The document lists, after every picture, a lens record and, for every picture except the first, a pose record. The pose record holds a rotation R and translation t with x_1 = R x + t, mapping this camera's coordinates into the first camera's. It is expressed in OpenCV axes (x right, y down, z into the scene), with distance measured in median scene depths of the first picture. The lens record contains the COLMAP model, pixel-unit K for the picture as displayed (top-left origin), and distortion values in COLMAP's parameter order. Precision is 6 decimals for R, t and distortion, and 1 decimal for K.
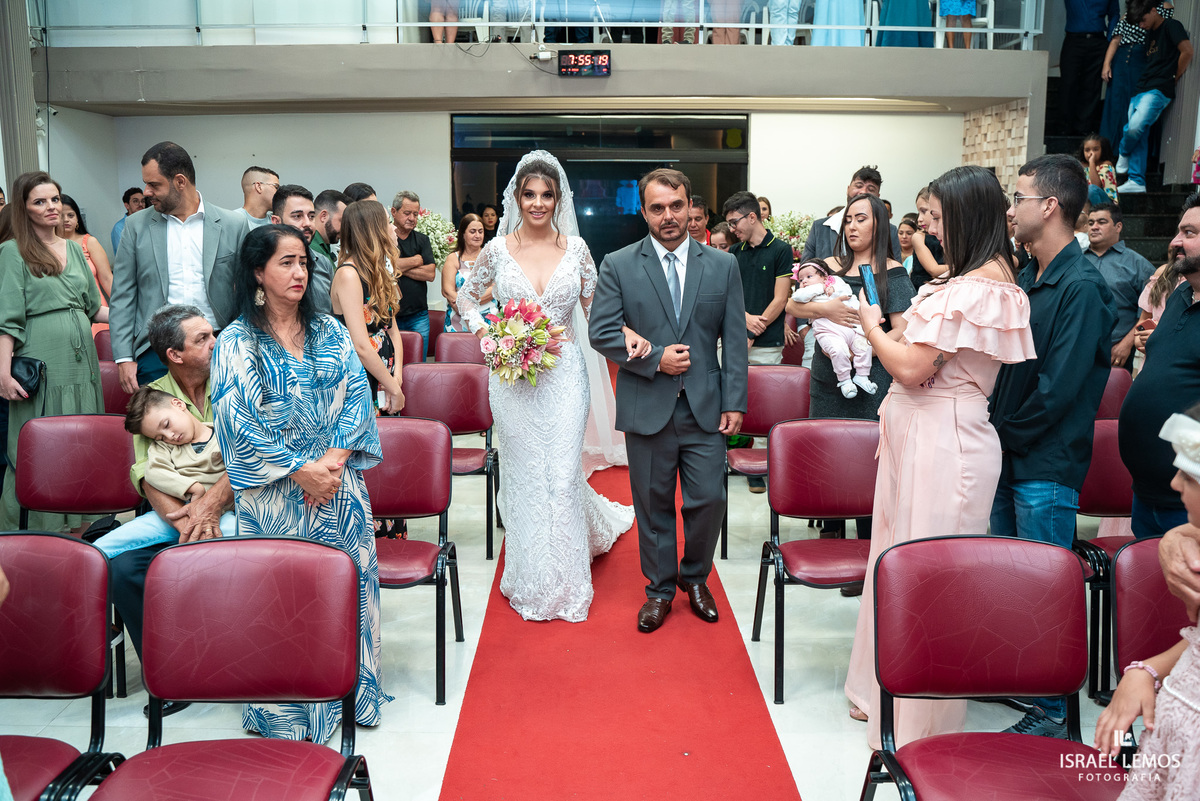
lens RADIAL K [[999.5, 0, 600.0], [0, 999.5, 400.5], [0, 0, 1]] dist [-0.013557, -0.002560]
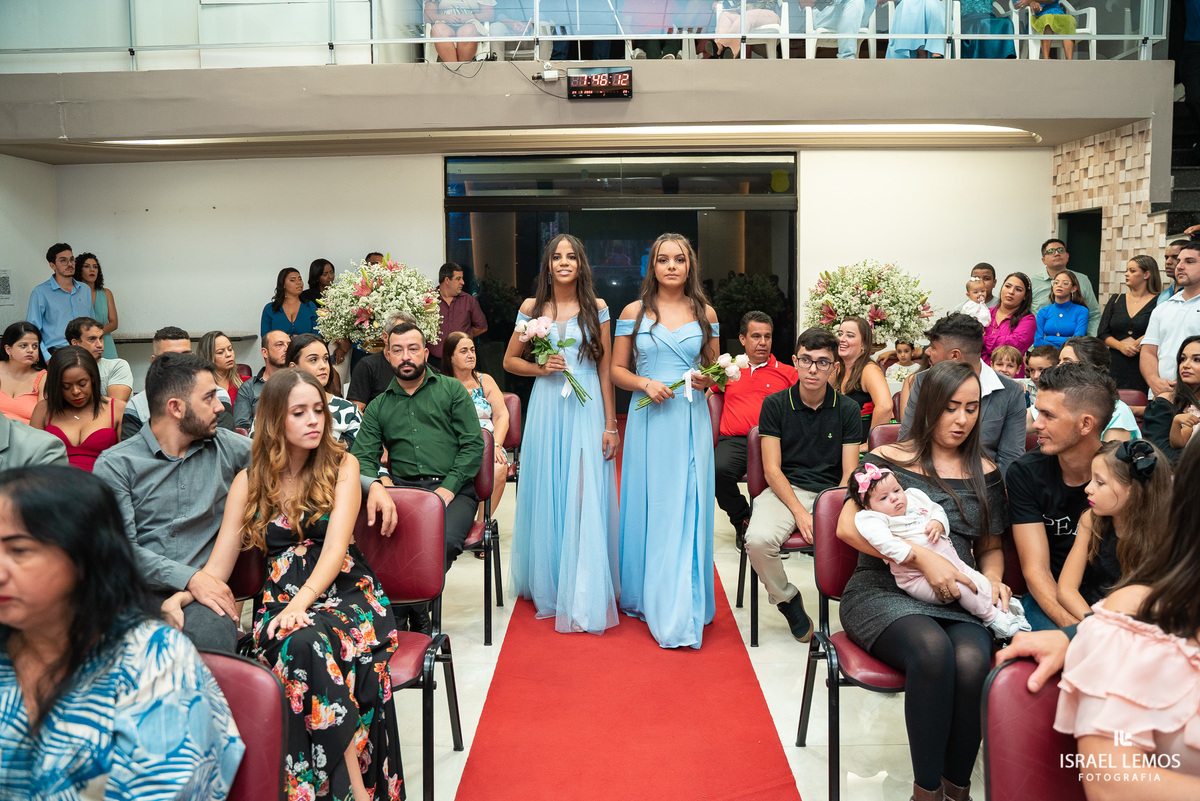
lens RADIAL K [[908.8, 0, 597.0], [0, 908.8, 419.5], [0, 0, 1]] dist [-0.004038, 0.002363]
pose [[0.999814, -0.008773, -0.017170, -0.007507], [0.008048, 0.999091, -0.041868, -0.034089], [0.017522, 0.041722, 0.998976, 0.272267]]
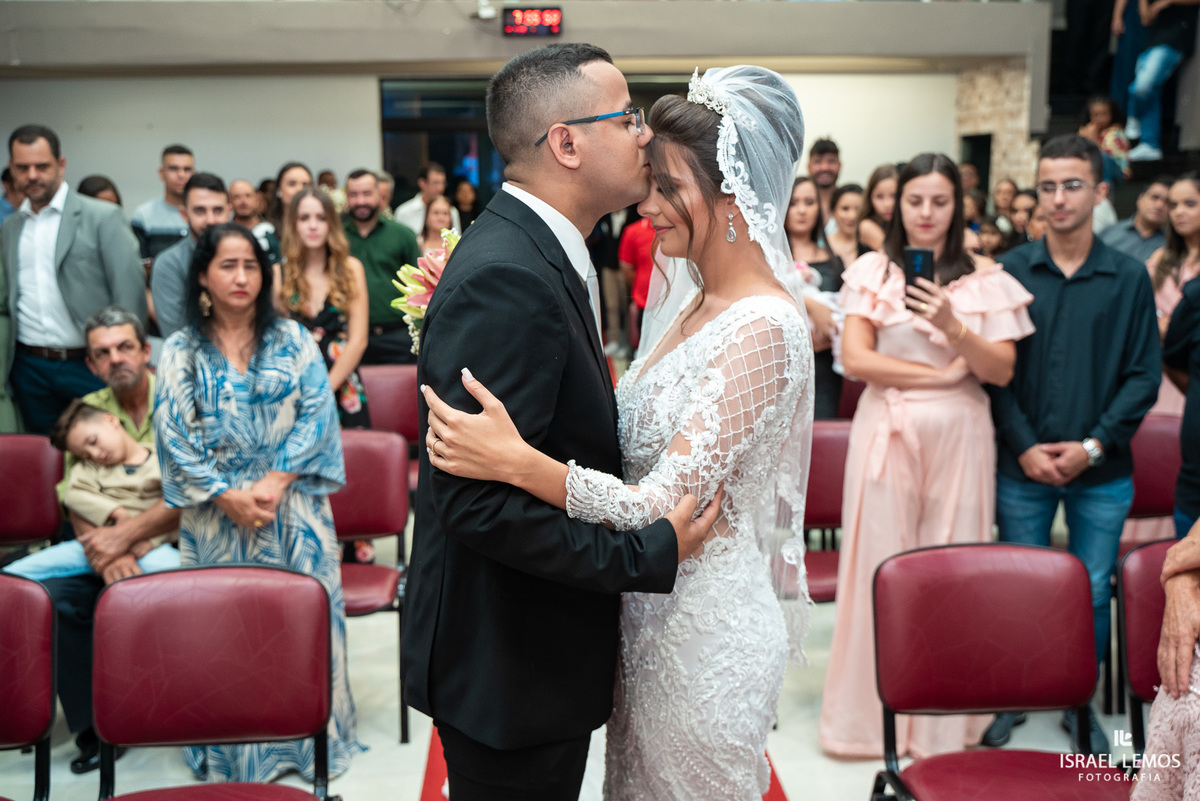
lens RADIAL K [[1157.2, 0, 600.0], [0, 1157.2, 400.5], [0, 0, 1]] dist [0.042365, -0.014024]
pose [[0.998672, -0.021240, 0.046944, -0.011113], [0.021121, 0.999772, 0.003025, -0.004058], [-0.046997, -0.002029, 0.998893, -0.031929]]
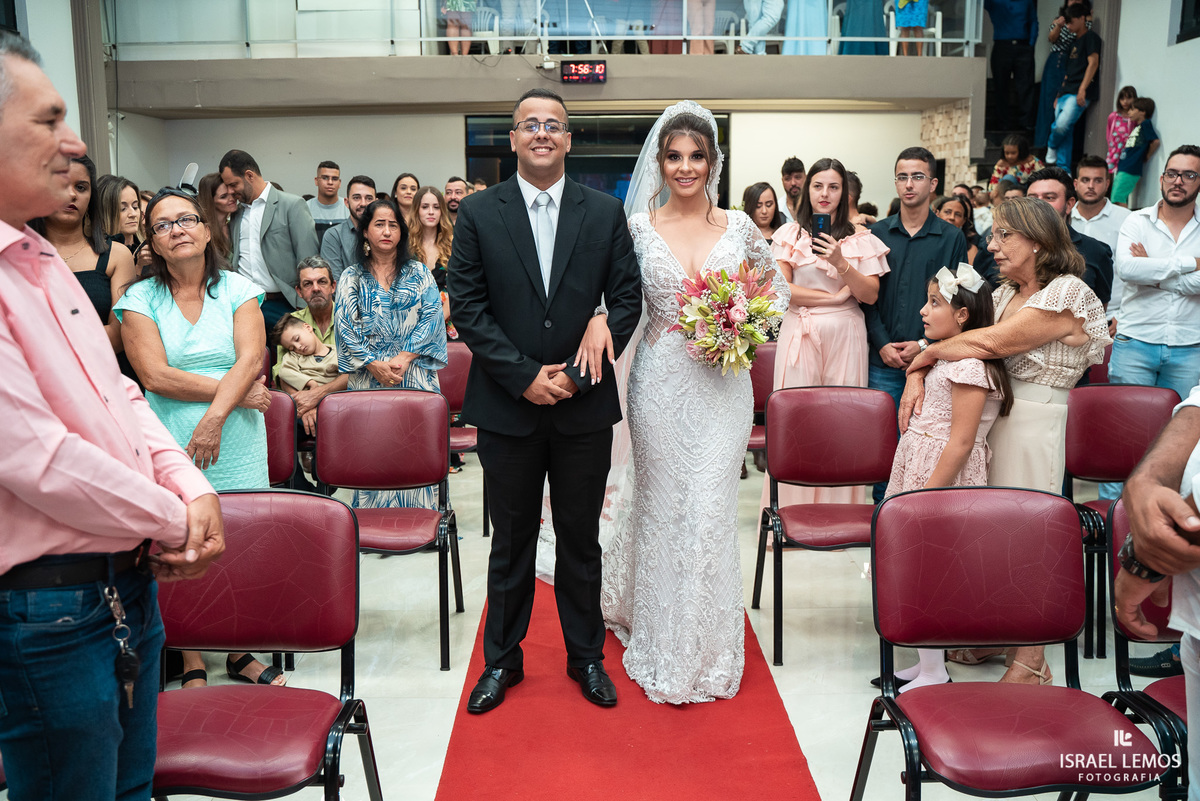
lens RADIAL K [[1107.3, 0, 600.0], [0, 1107.3, 400.5], [0, 0, 1]] dist [-0.017807, -0.002419]
pose [[0.999973, -0.007301, -0.000216, 0.000890], [0.007295, 0.999778, -0.019789, 0.067744], [0.000360, 0.019787, 0.999804, -0.271047]]
